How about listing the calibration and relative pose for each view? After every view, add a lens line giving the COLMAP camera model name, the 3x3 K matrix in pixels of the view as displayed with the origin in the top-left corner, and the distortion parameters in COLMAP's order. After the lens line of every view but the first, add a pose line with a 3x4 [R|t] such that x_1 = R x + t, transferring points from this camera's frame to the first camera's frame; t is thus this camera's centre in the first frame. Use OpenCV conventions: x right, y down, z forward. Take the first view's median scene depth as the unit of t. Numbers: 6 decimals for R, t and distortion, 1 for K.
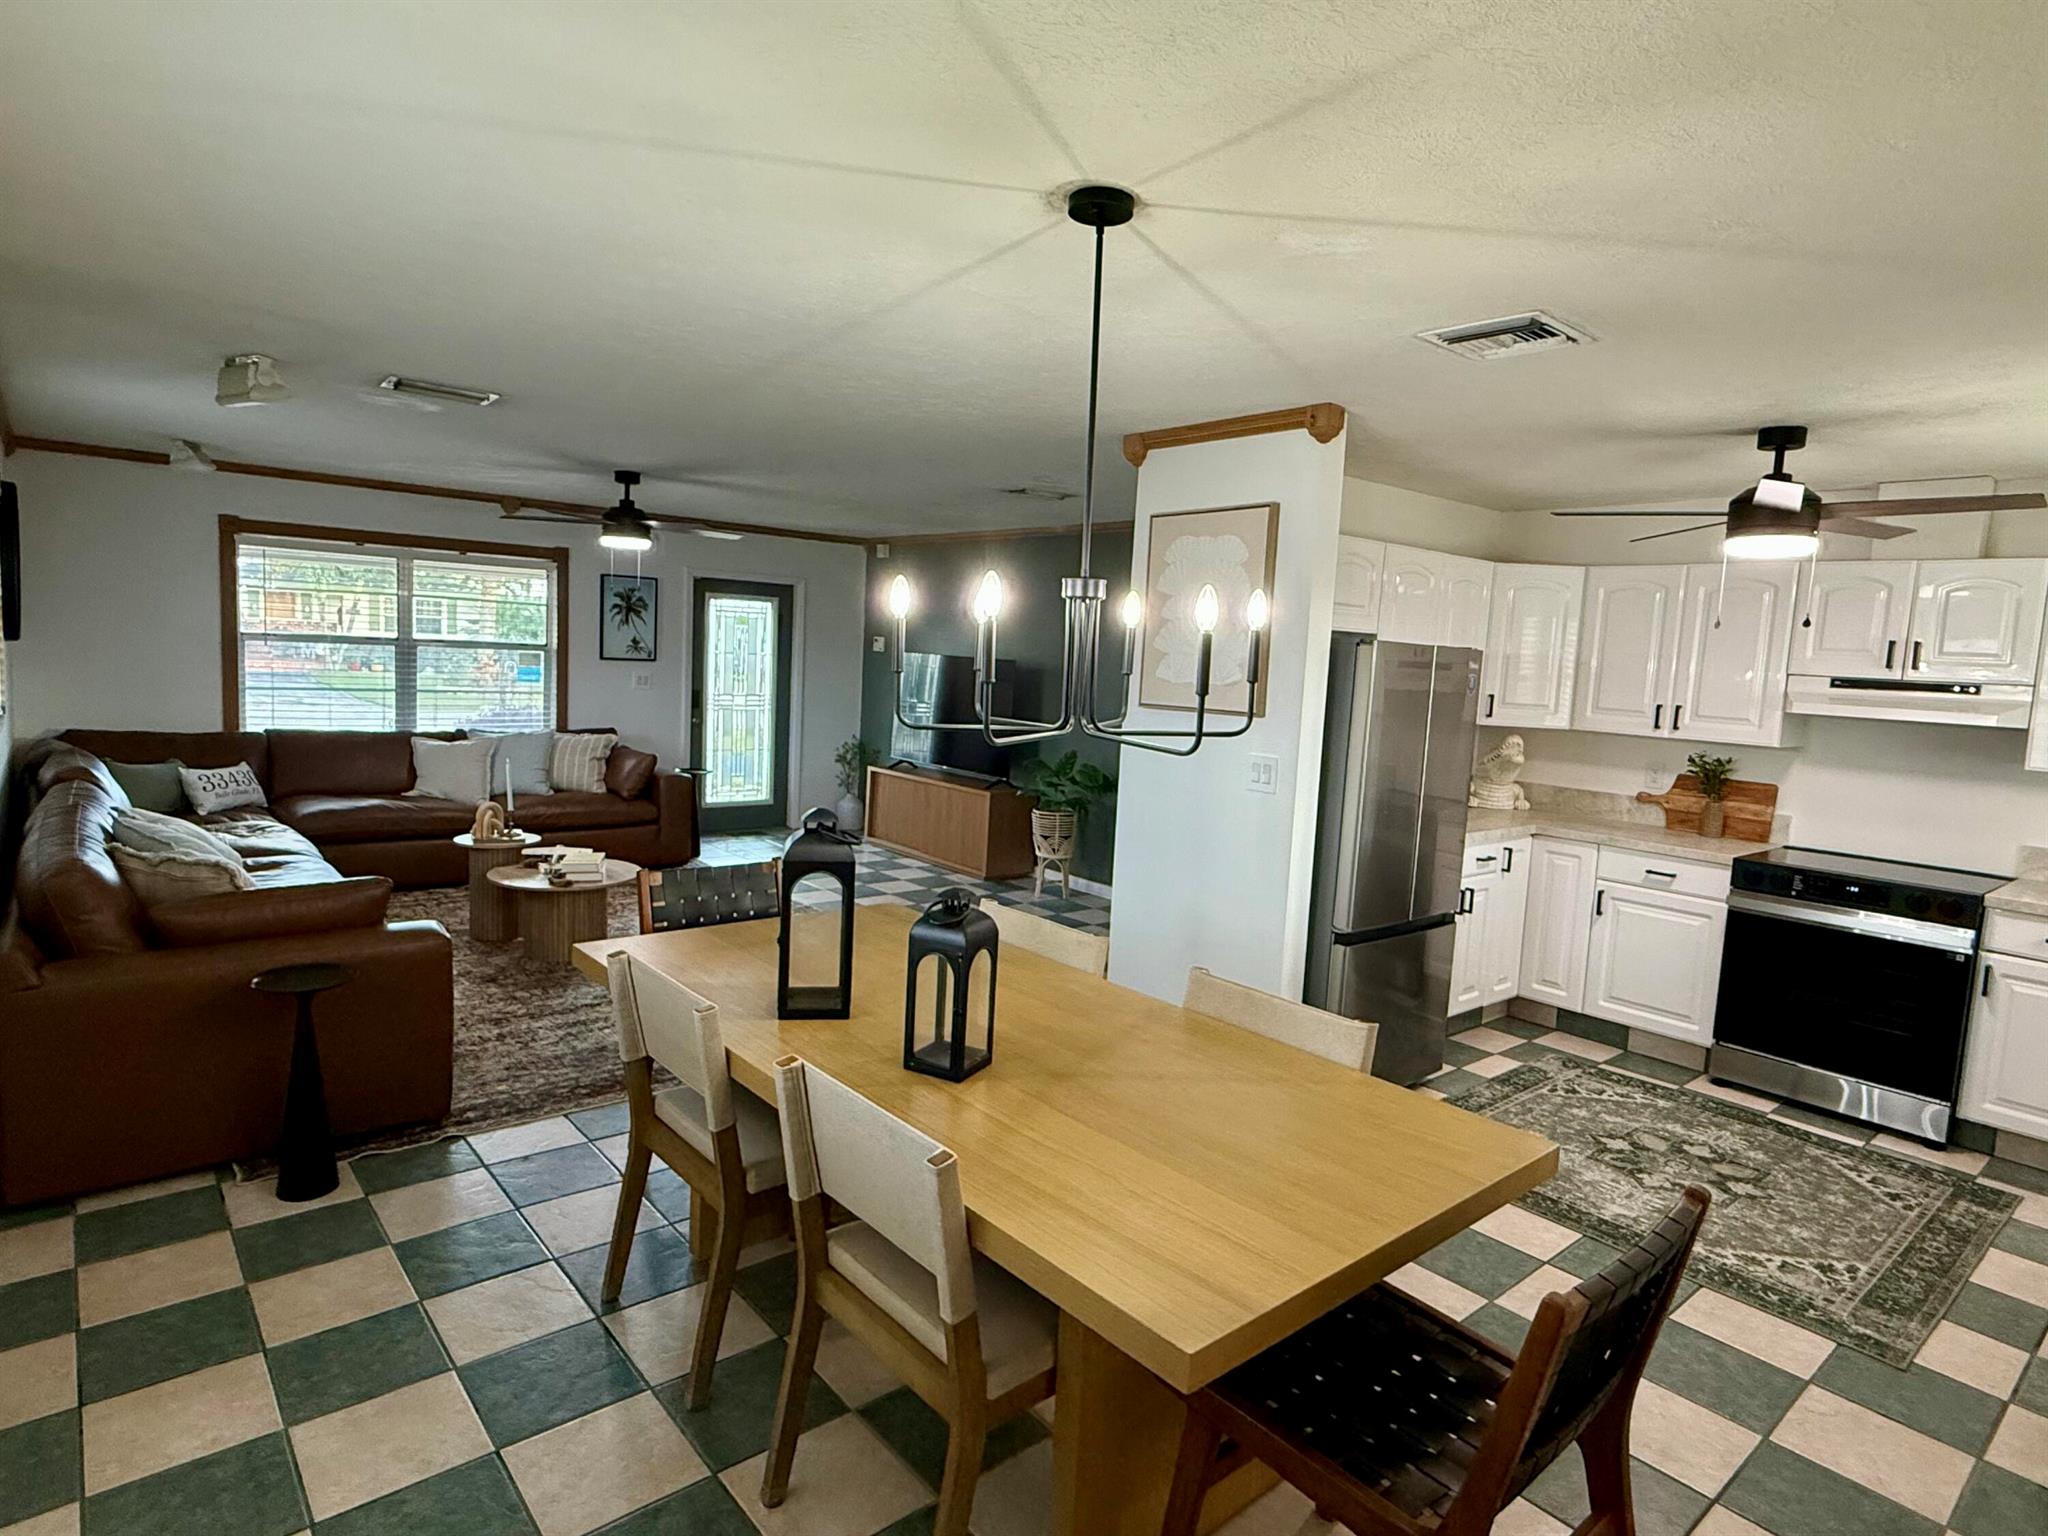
lens RADIAL K [[1117.8, 0, 1017.3], [0, 1117.8, 766.6], [0, 0, 1]] dist [0.000260, -0.000008]
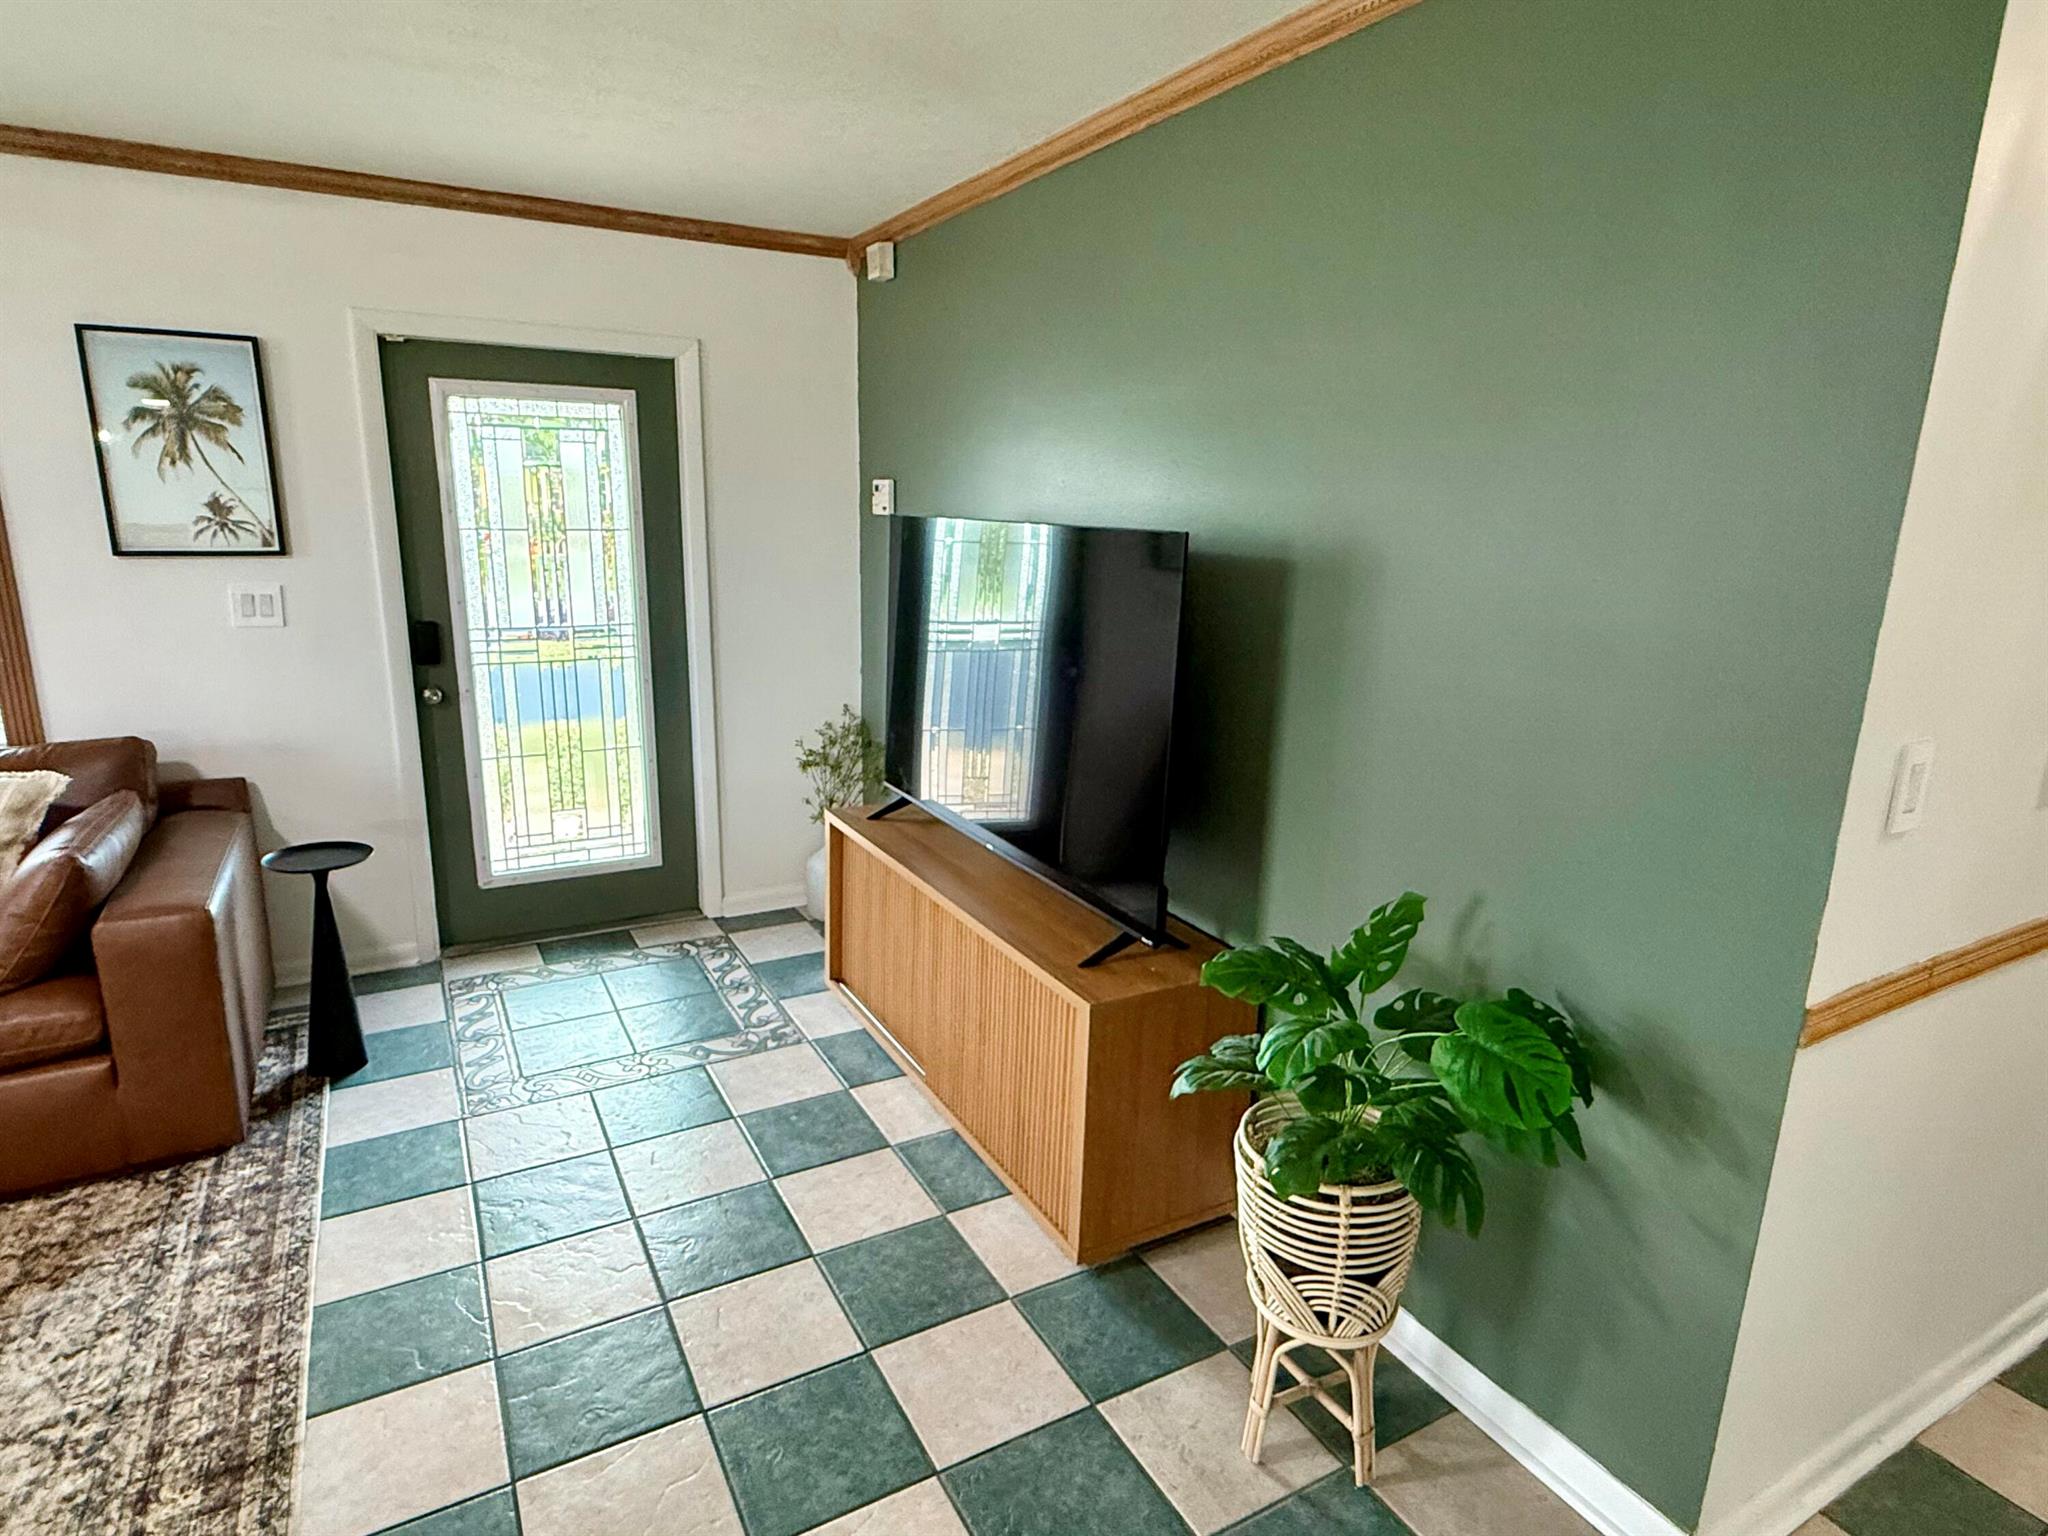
lens RADIAL K [[1117.8, 0, 1017.3], [0, 1117.8, 766.6], [0, 0, 1]] dist [0.000260, -0.000008]
pose [[0.980855, 0.017227, -0.193977, 0.010490], [0.006551, 0.992597, 0.121280, -0.064941], [0.194630, -0.120229, 0.973480, 0.641274]]
